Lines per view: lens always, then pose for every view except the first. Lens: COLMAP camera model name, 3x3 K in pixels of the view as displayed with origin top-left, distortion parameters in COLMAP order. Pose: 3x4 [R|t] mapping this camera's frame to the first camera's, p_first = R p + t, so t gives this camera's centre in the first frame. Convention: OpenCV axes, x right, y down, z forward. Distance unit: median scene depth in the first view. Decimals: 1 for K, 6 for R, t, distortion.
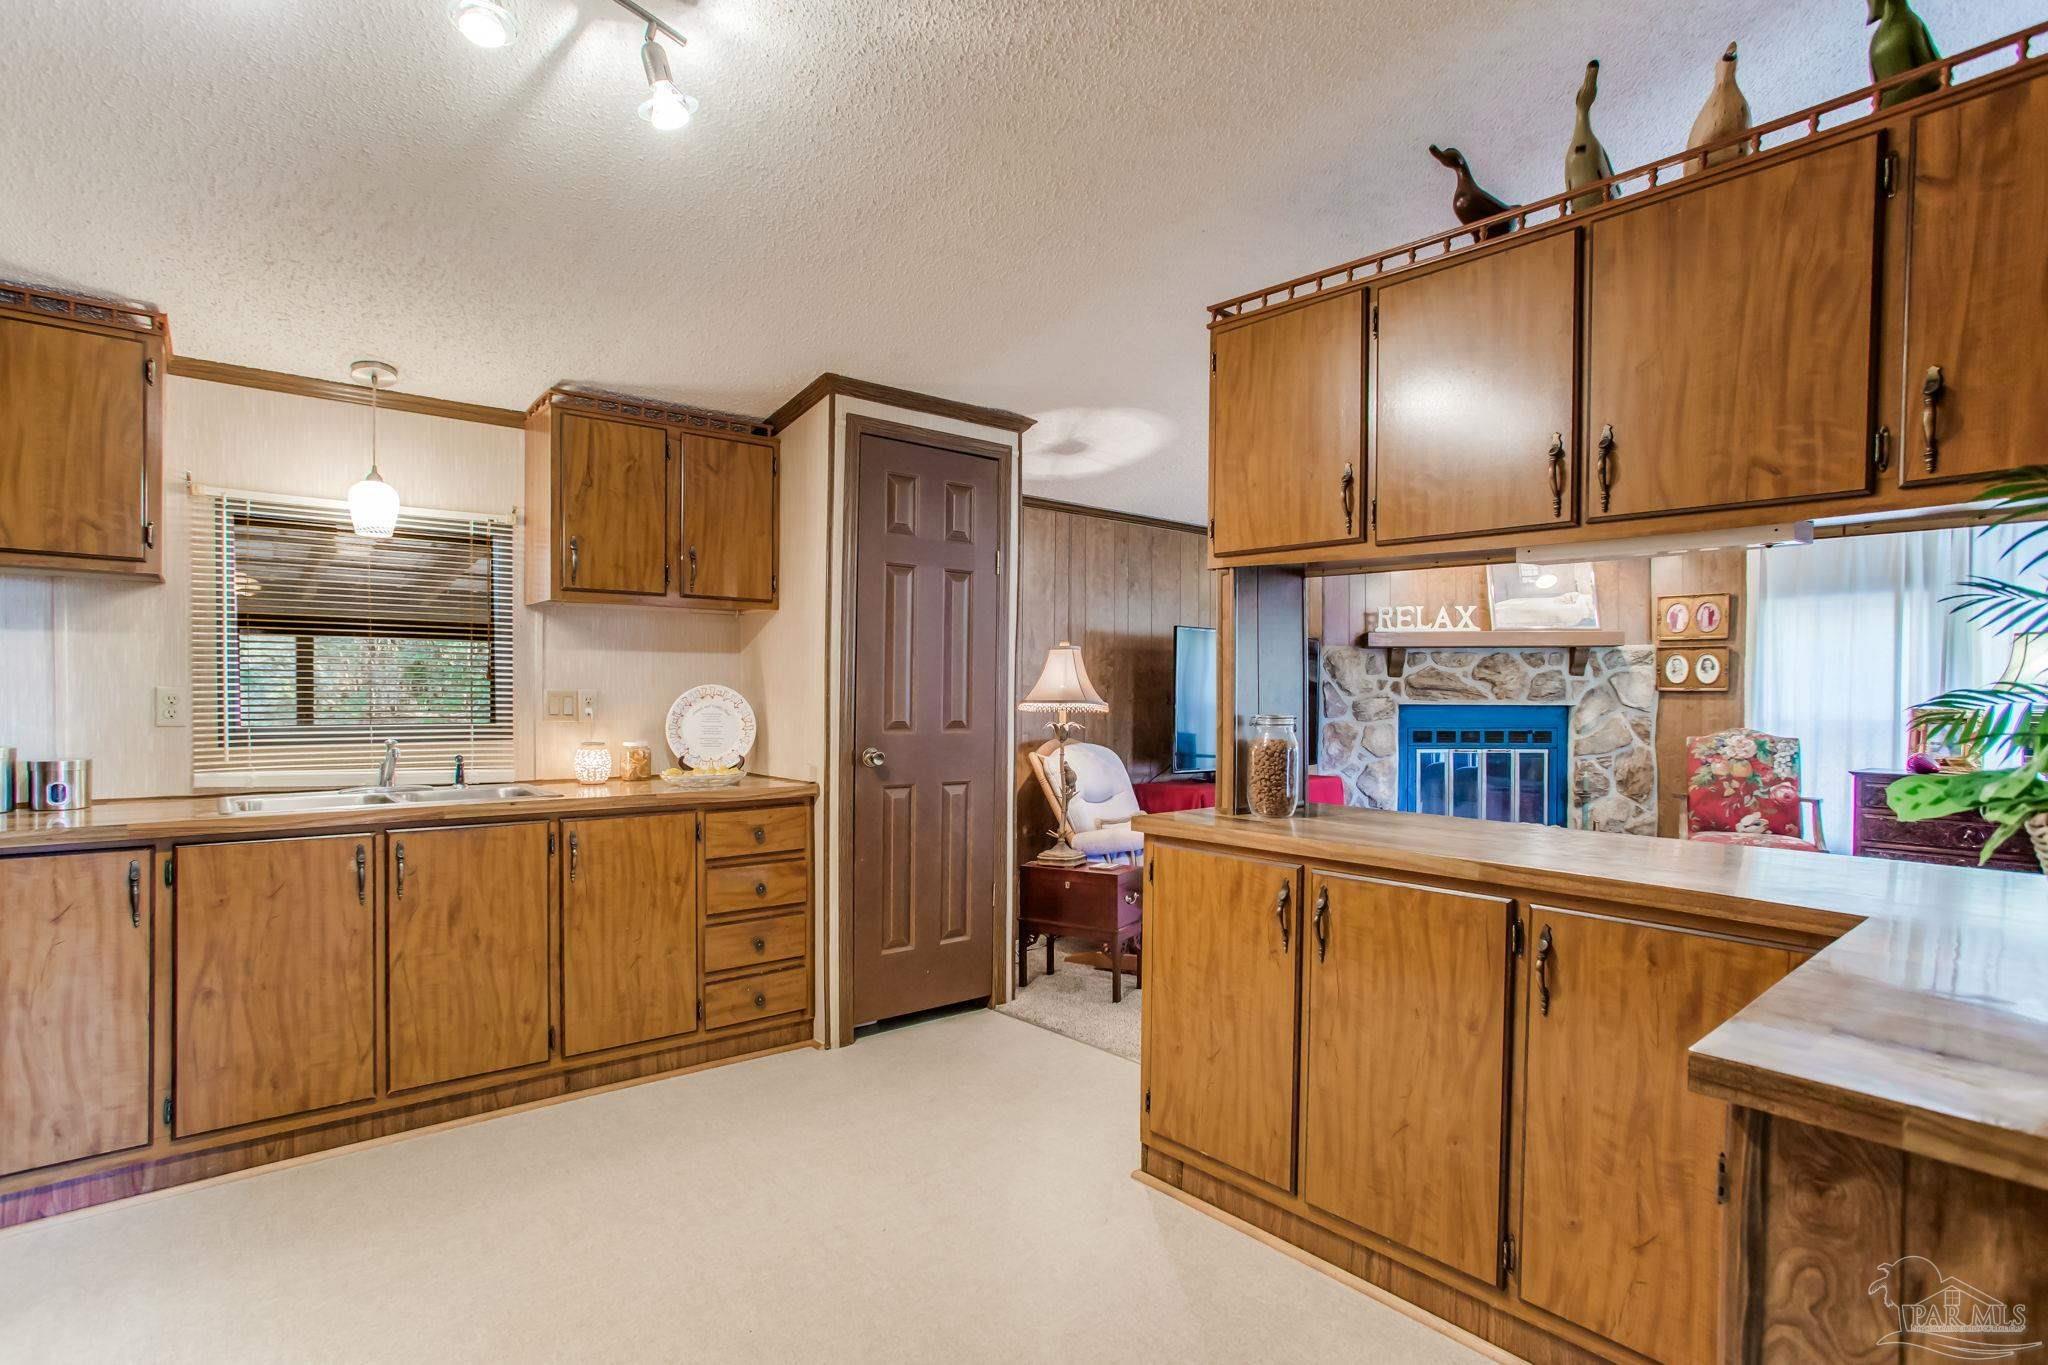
lens RADIAL K [[1013.6, 0, 1013.1], [0, 1013.6, 704.7], [0, 0, 1]] dist [-0.078367, 0.048613]
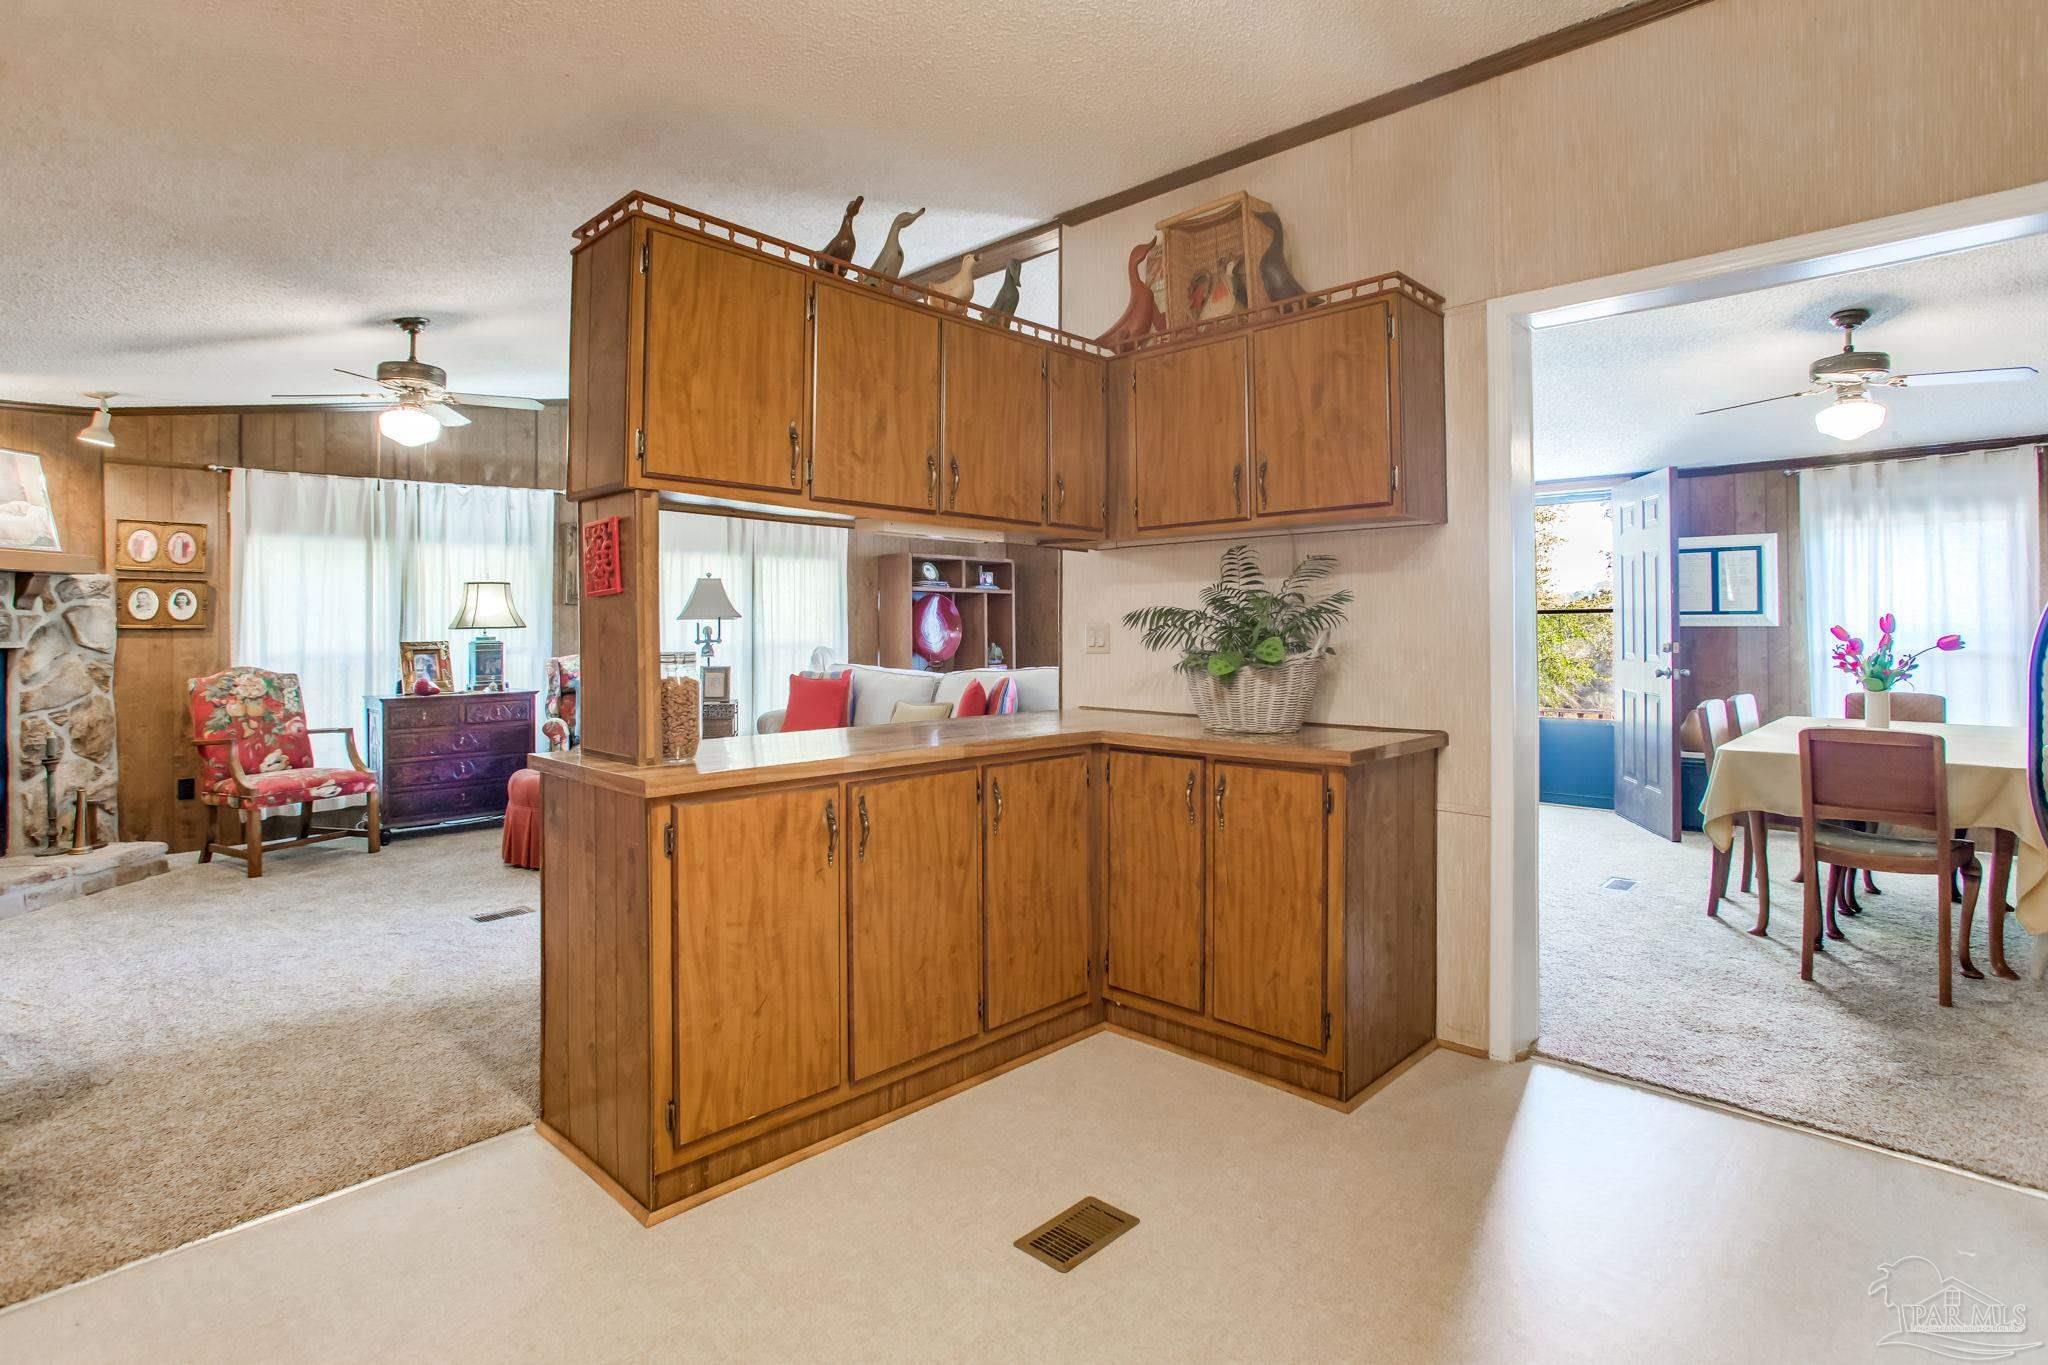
lens RADIAL K [[1024.0, 0, 1022.8], [0, 1024.0, 609.6], [0, 0, 1]] dist [-0.052667, 0.029083]
pose [[-0.115467, 0.014402, 0.993207, -0.329942], [0.018797, 0.999748, -0.012311, -0.005522], [-0.993133, 0.017248, -0.115709, 0.354159]]
